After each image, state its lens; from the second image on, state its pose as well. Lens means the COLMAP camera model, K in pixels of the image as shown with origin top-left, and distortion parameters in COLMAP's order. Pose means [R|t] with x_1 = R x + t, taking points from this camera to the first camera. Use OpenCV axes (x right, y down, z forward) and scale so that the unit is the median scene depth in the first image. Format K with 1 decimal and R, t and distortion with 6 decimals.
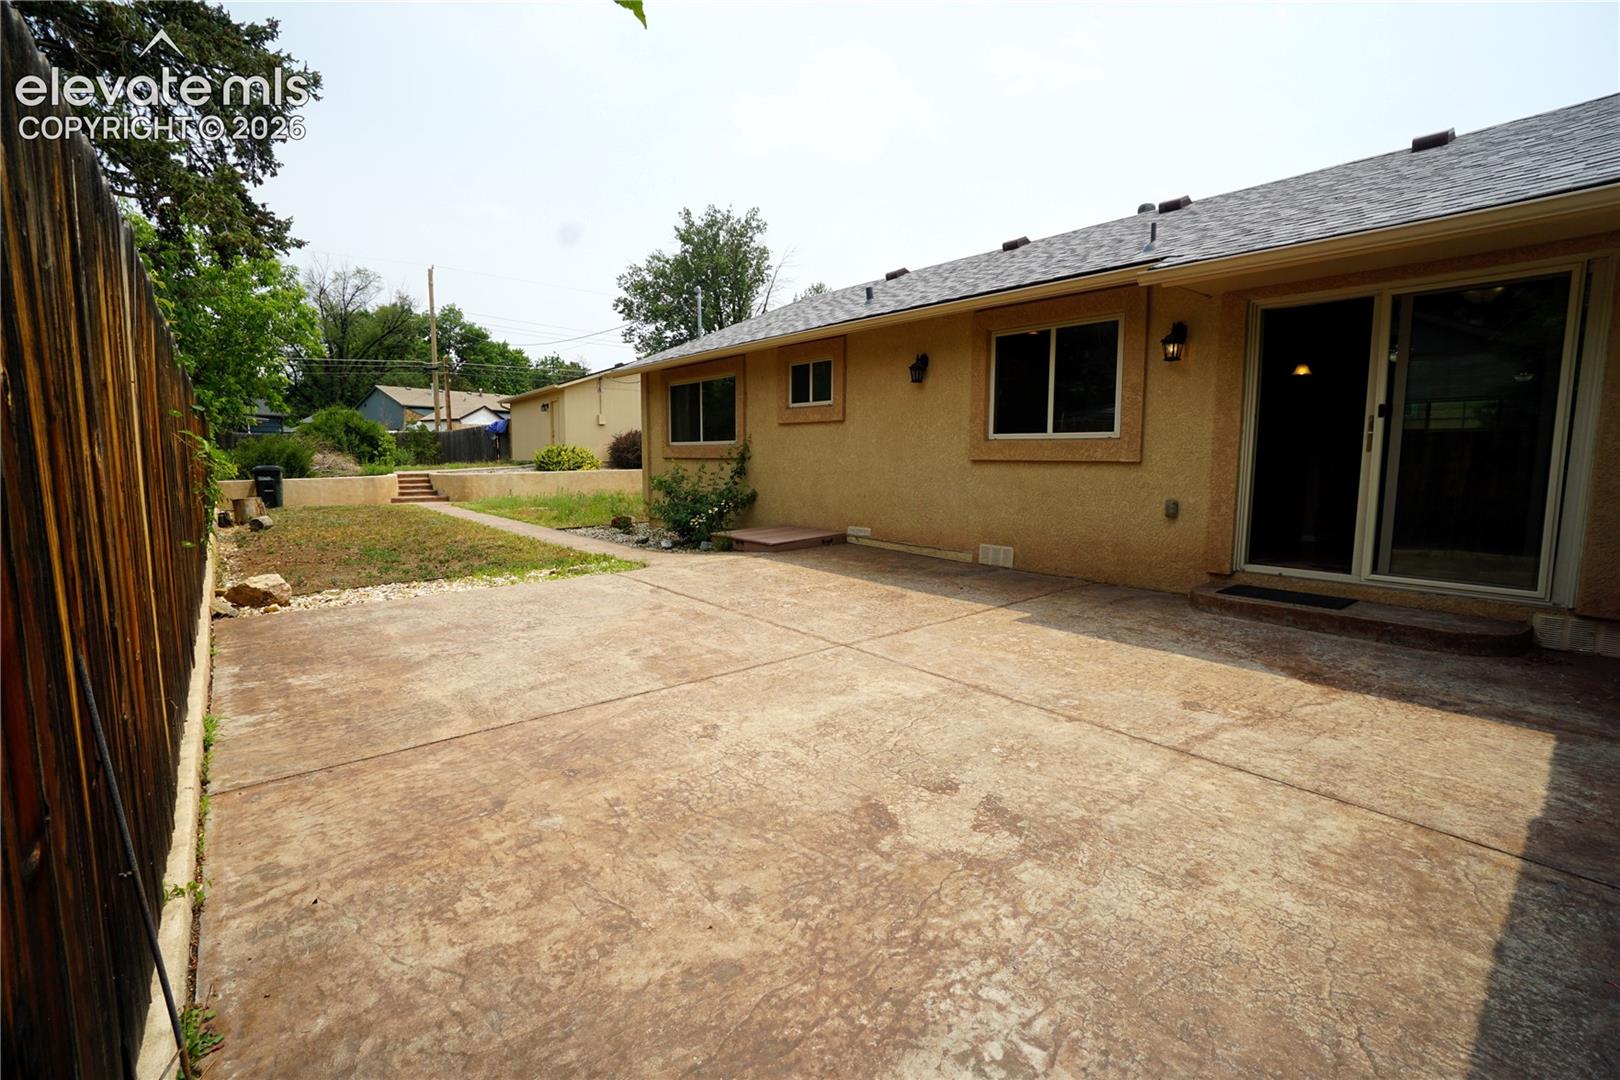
lens RADIAL K [[739.3, 0, 802.2], [0, 739.3, 534.2], [0, 0, 1]] dist [-0.066538, 0.023774]
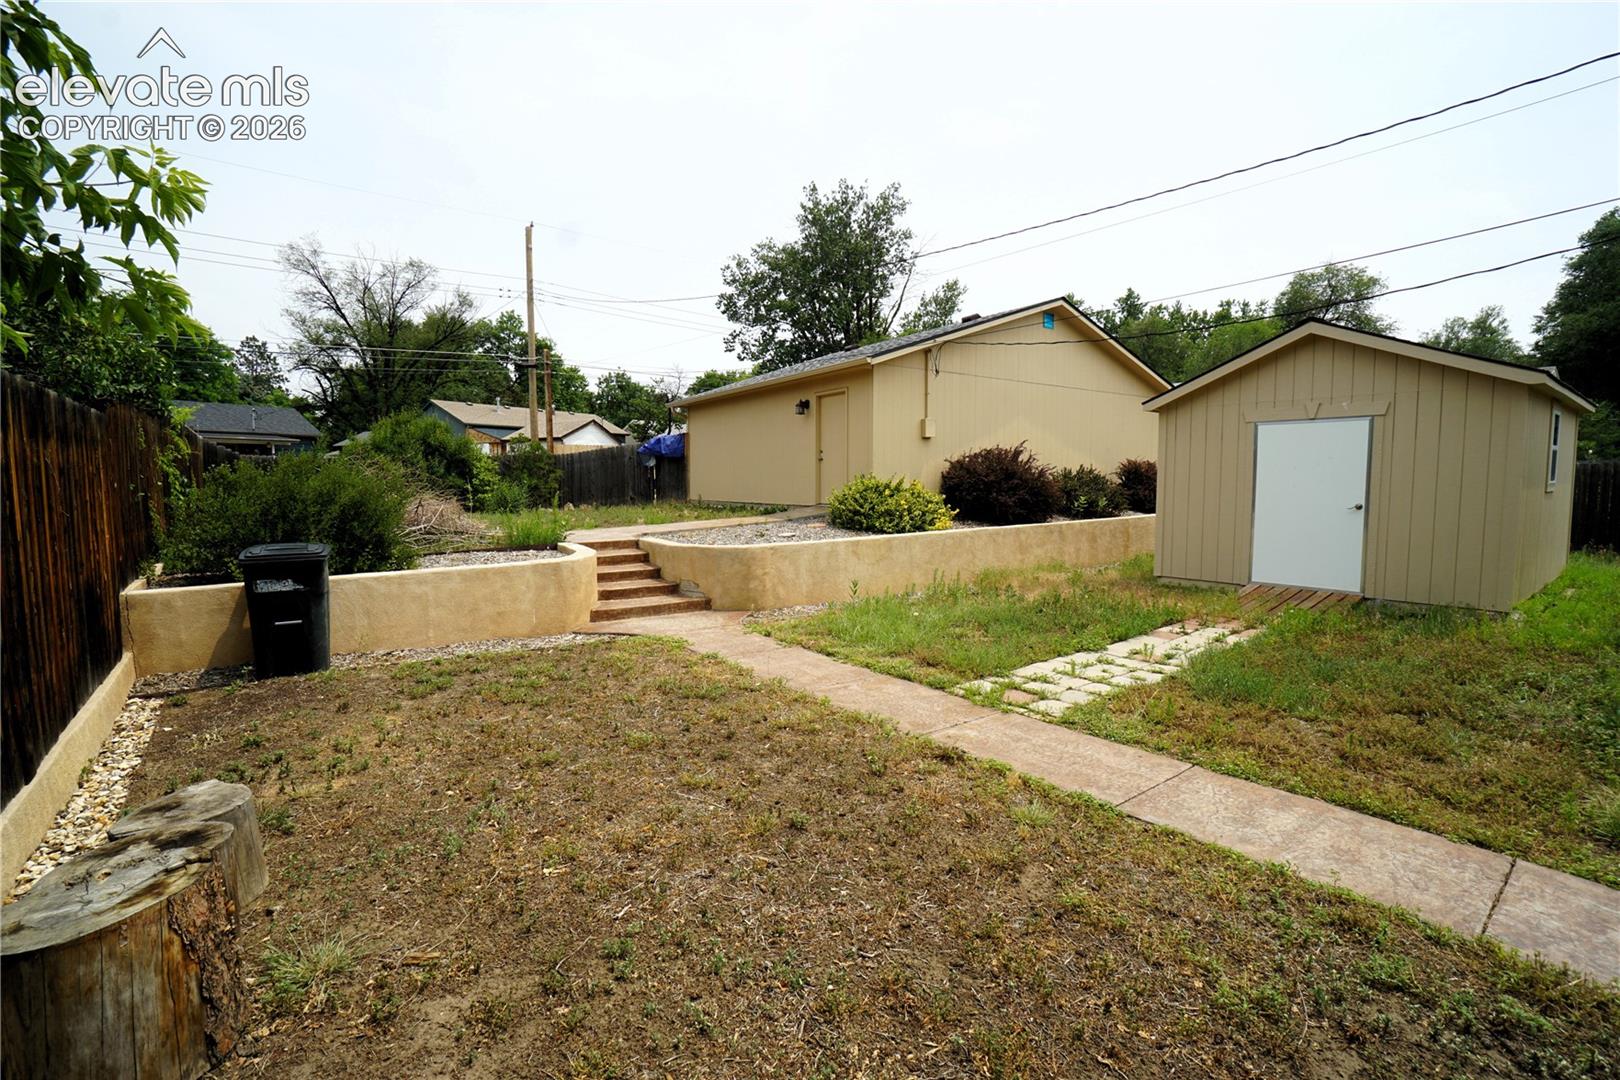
lens RADIAL K [[739.3, 0, 802.2], [0, 739.3, 534.2], [0, 0, 1]] dist [-0.066538, 0.023774]
pose [[0.999599, -0.000114, -0.028318, -0.146439], [-0.000902, 0.999357, -0.035848, -0.025934], [0.028304, 0.035859, 0.998956, 0.198601]]
